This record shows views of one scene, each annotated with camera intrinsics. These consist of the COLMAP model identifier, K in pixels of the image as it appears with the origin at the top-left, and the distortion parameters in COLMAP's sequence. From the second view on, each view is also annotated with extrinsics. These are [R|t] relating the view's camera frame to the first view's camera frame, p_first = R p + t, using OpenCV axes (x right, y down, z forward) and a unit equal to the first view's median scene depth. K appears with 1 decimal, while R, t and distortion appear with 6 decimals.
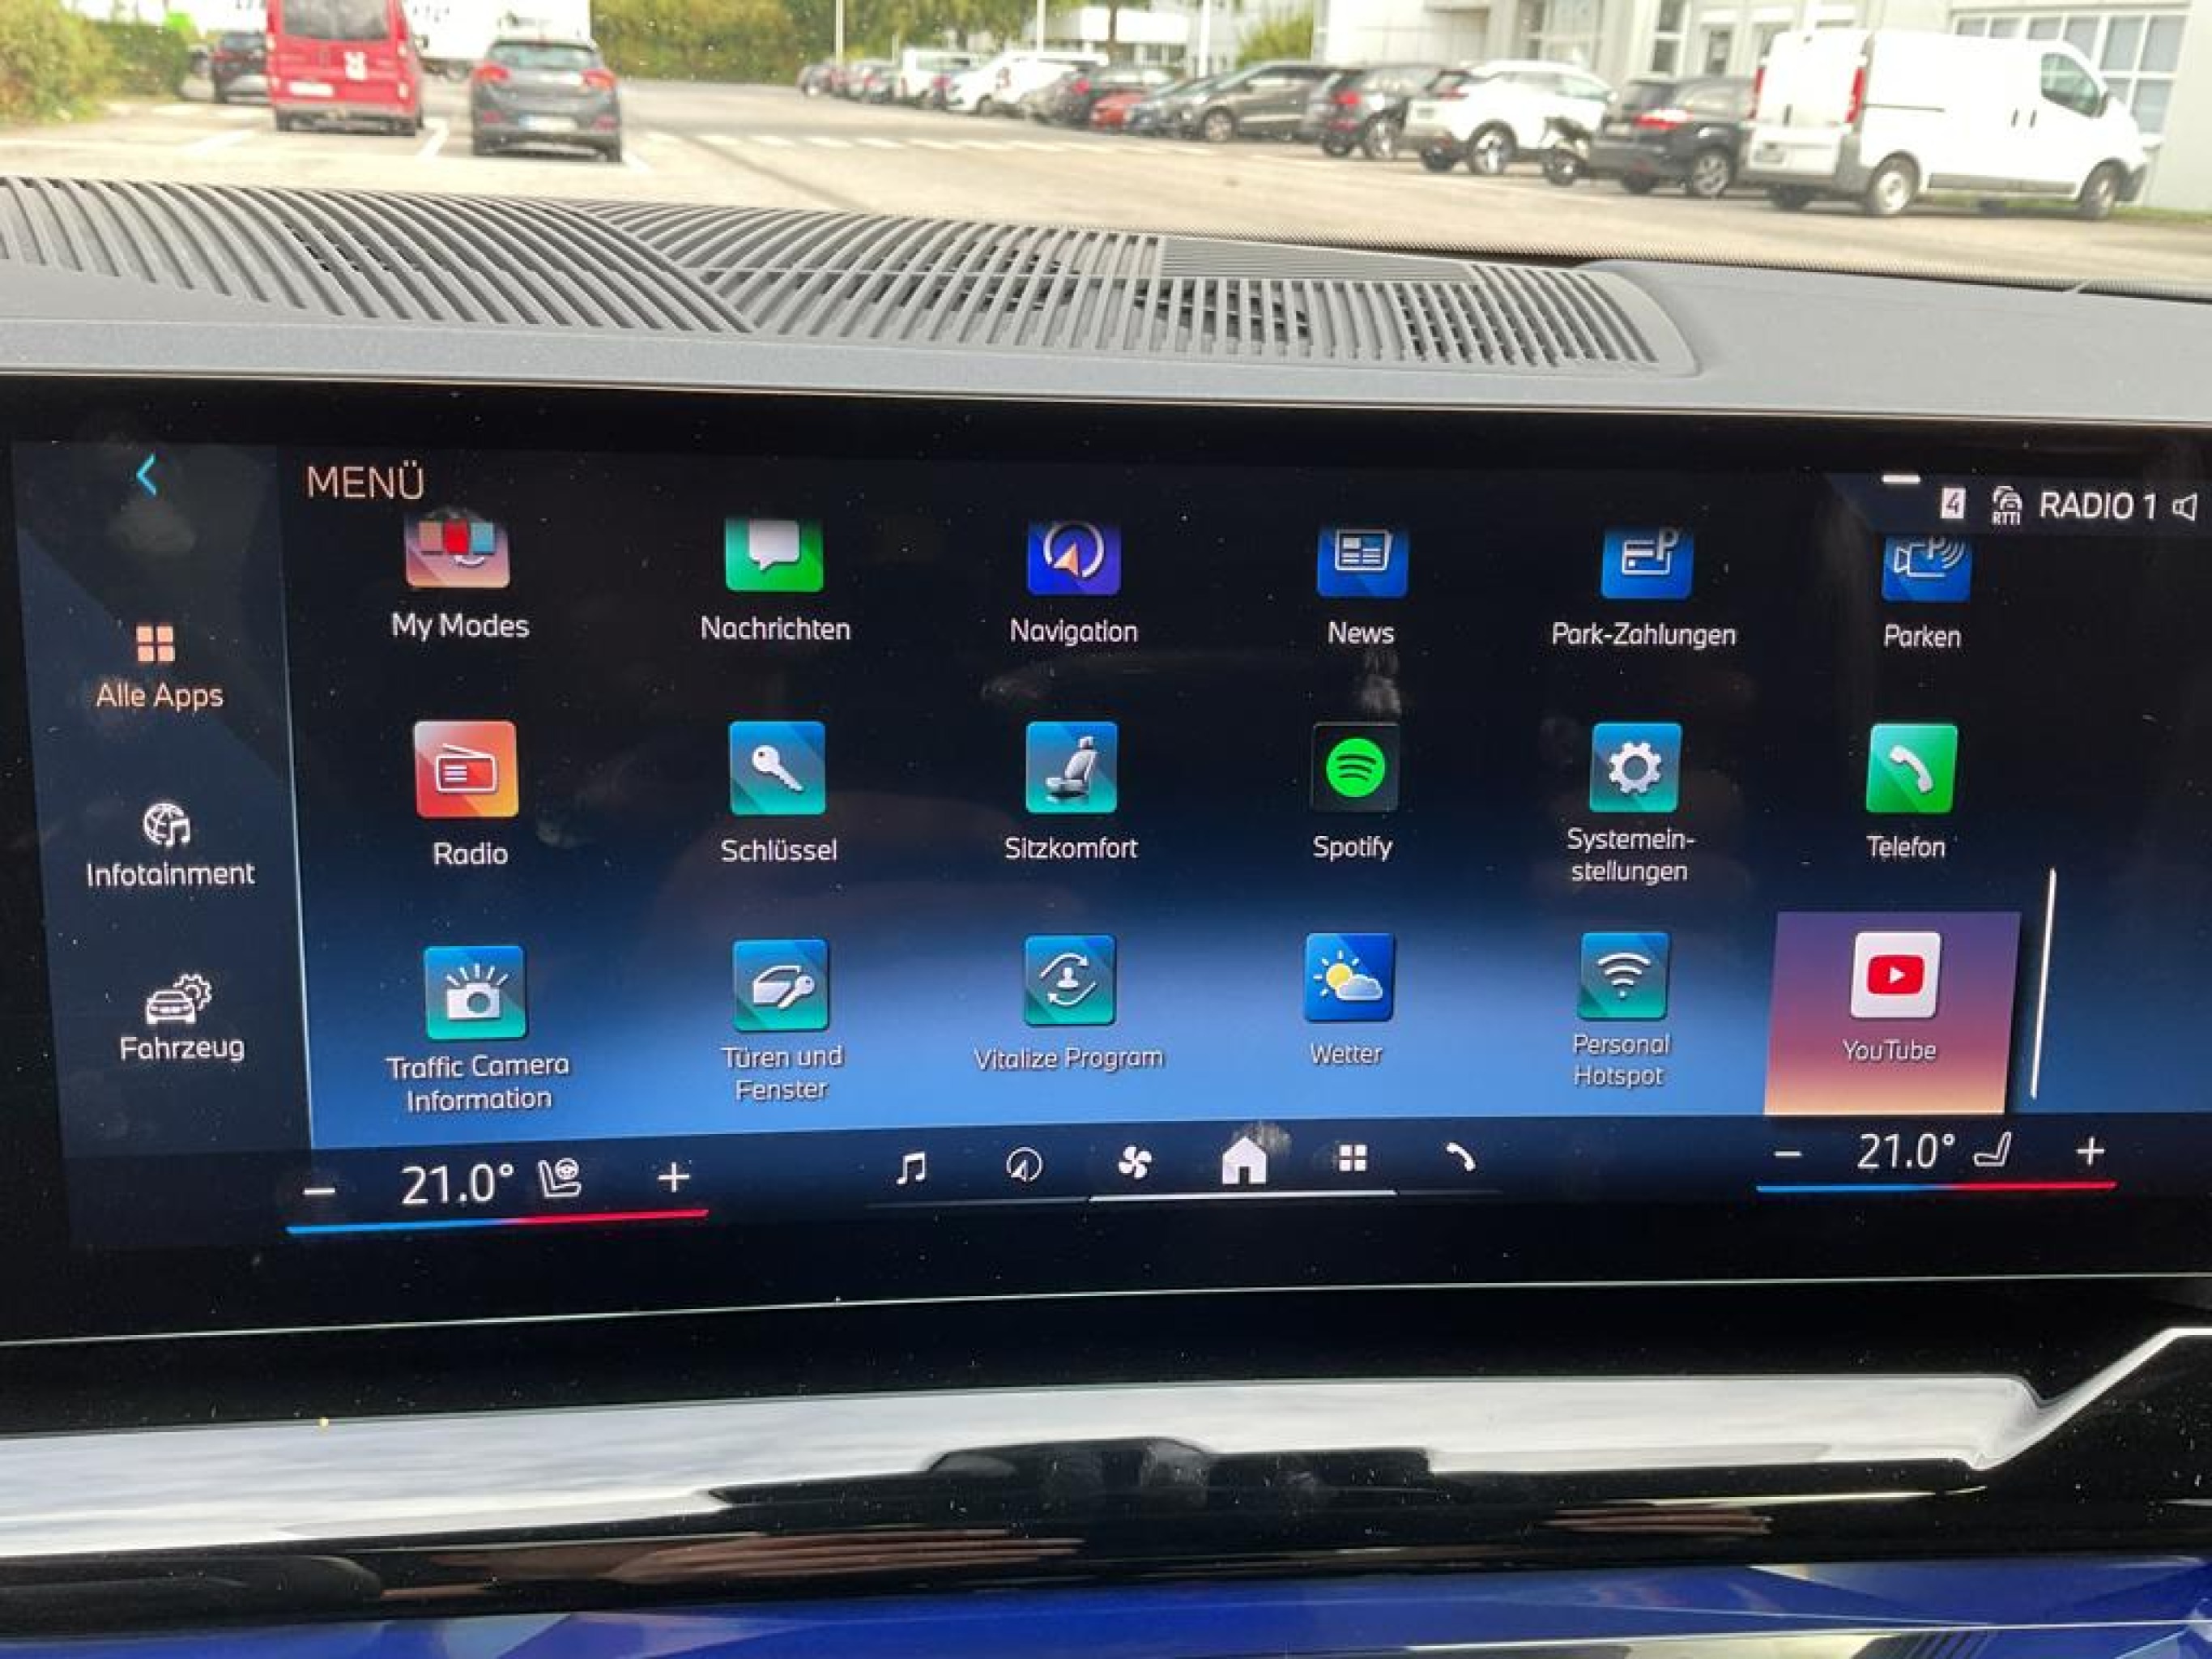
lens RADIAL K [[1837.8, 0, 1100.3], [0, 1837.8, 830.5], [0, 0, 1]] dist [0.081686, -0.175595]
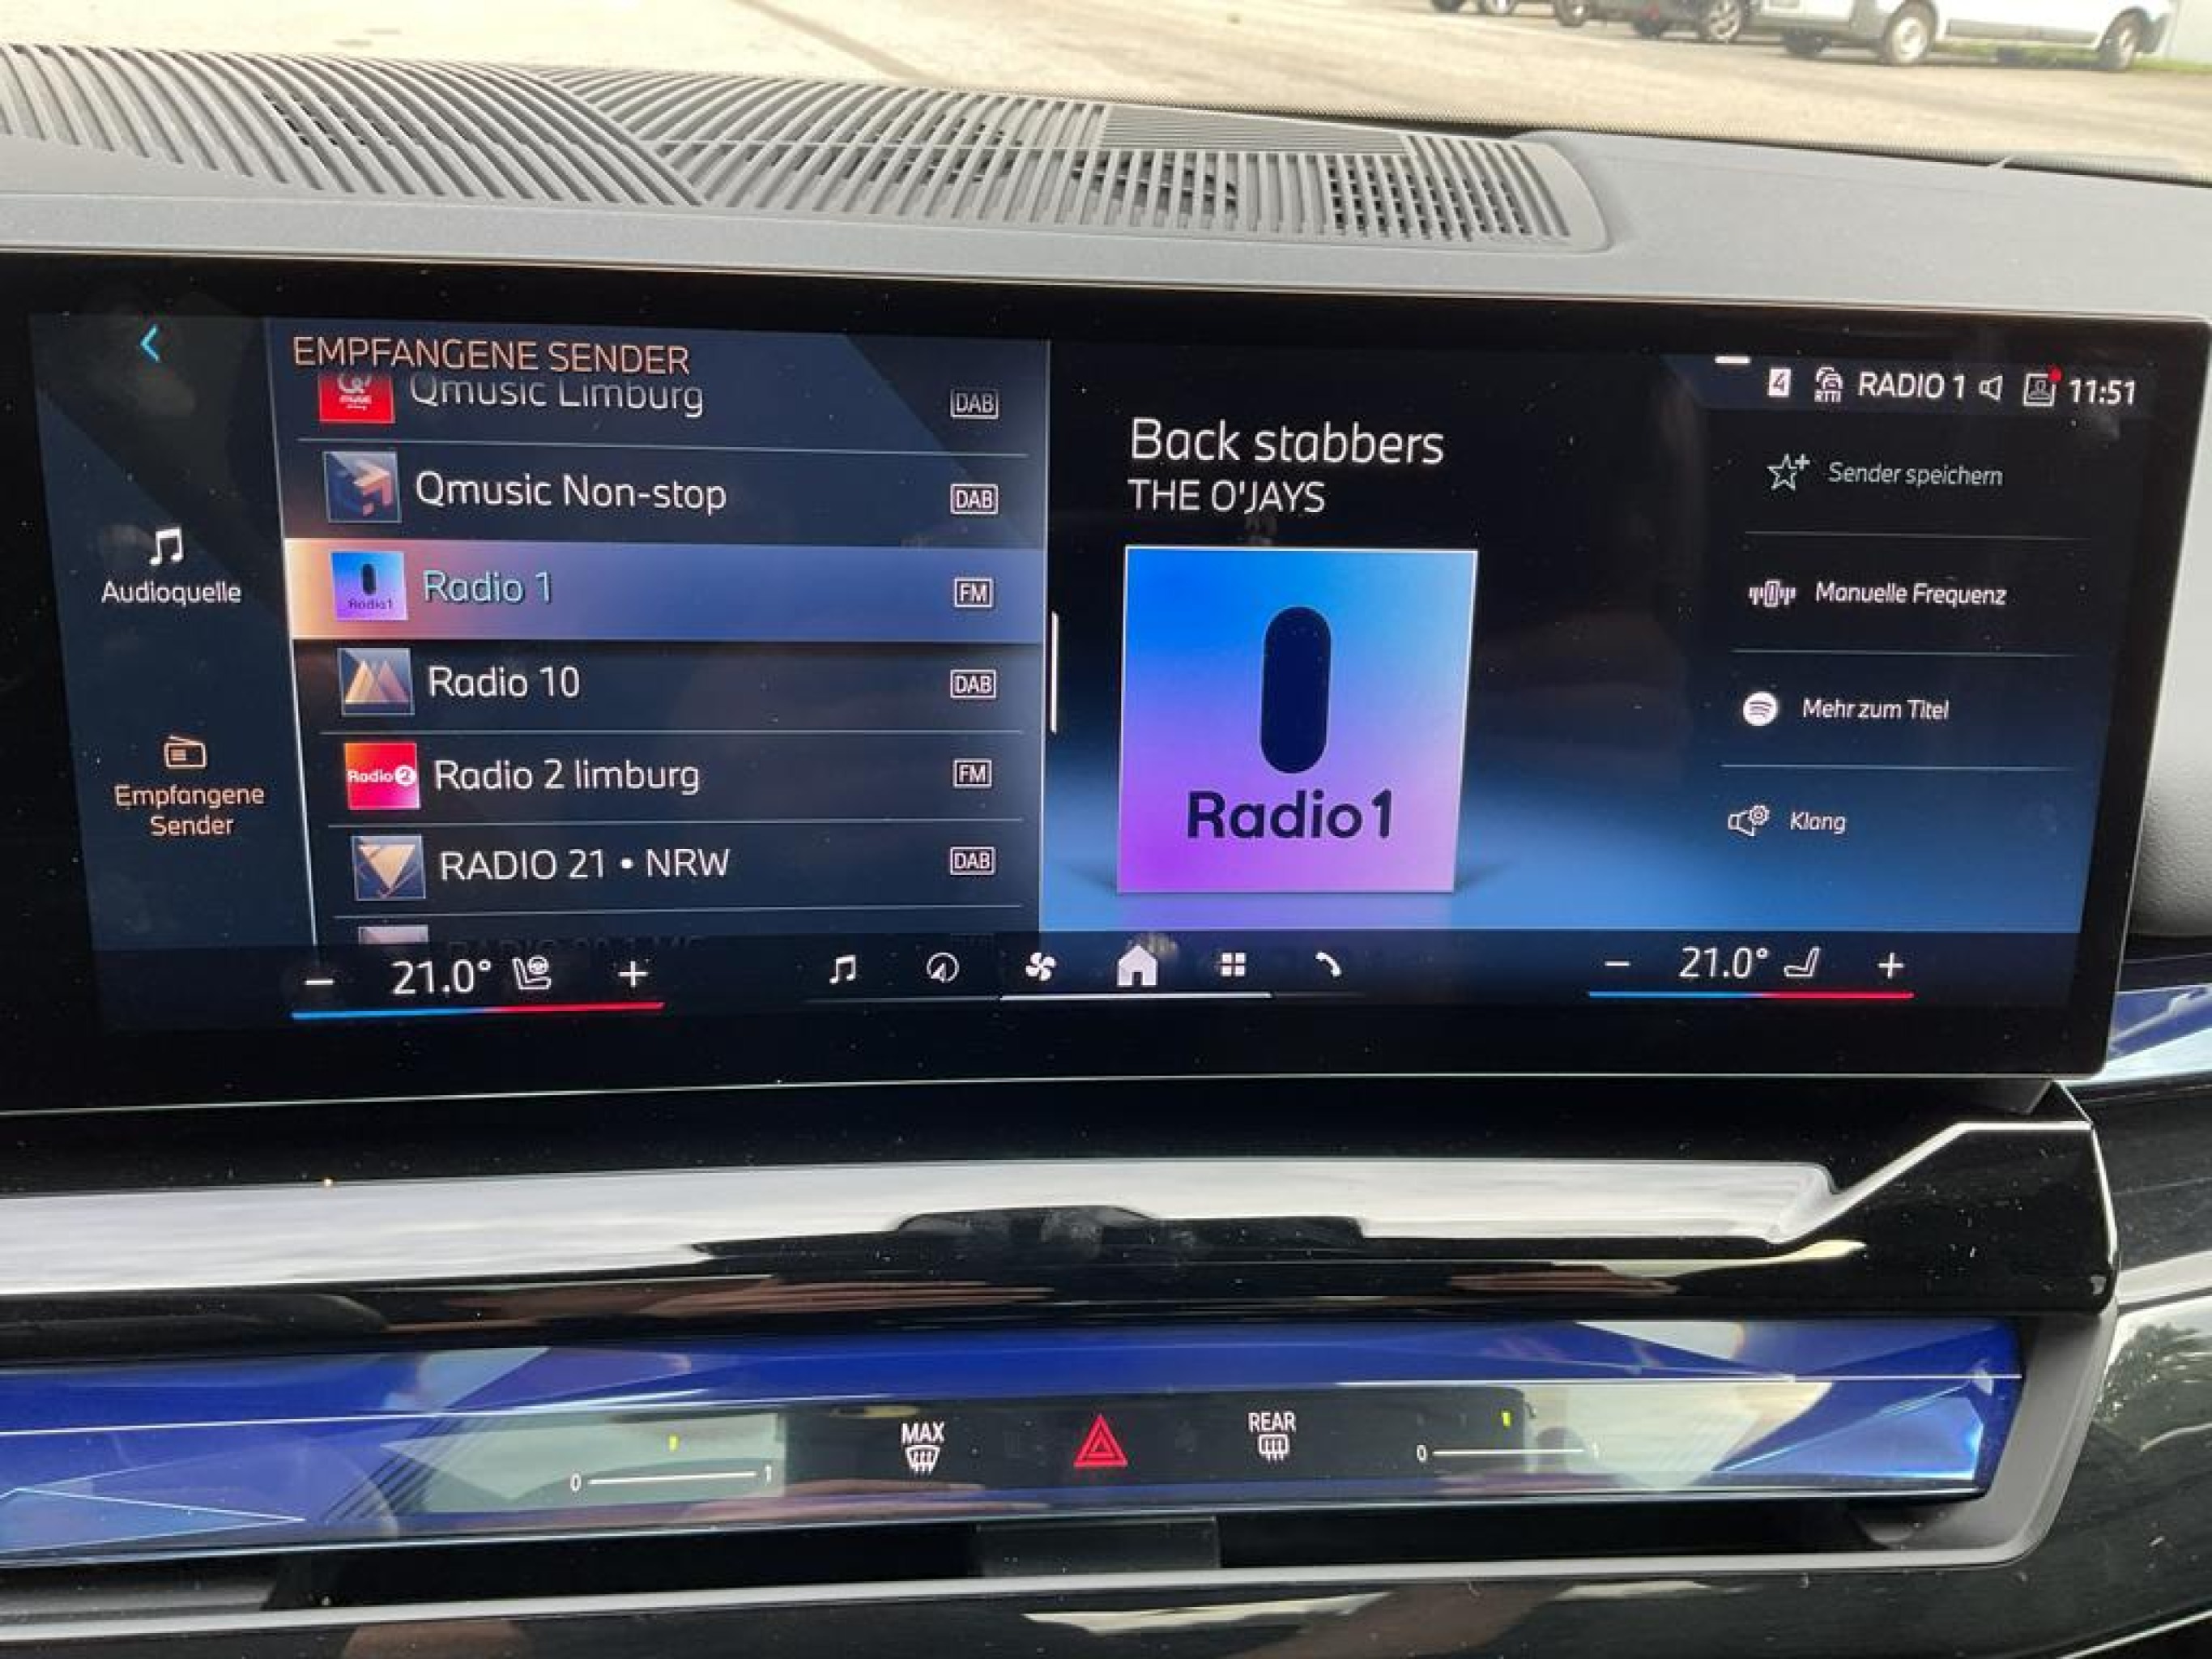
lens RADIAL K [[1839.8, 0, 1099.0], [0, 1839.8, 836.4], [0, 0, 1]] dist [0.065475, -0.141499]
pose [[0.999953, 0.008731, 0.004308, 0.047500], [-0.009046, 0.996799, 0.079436, 0.009510], [-0.003600, -0.079471, 0.996831, -0.119024]]
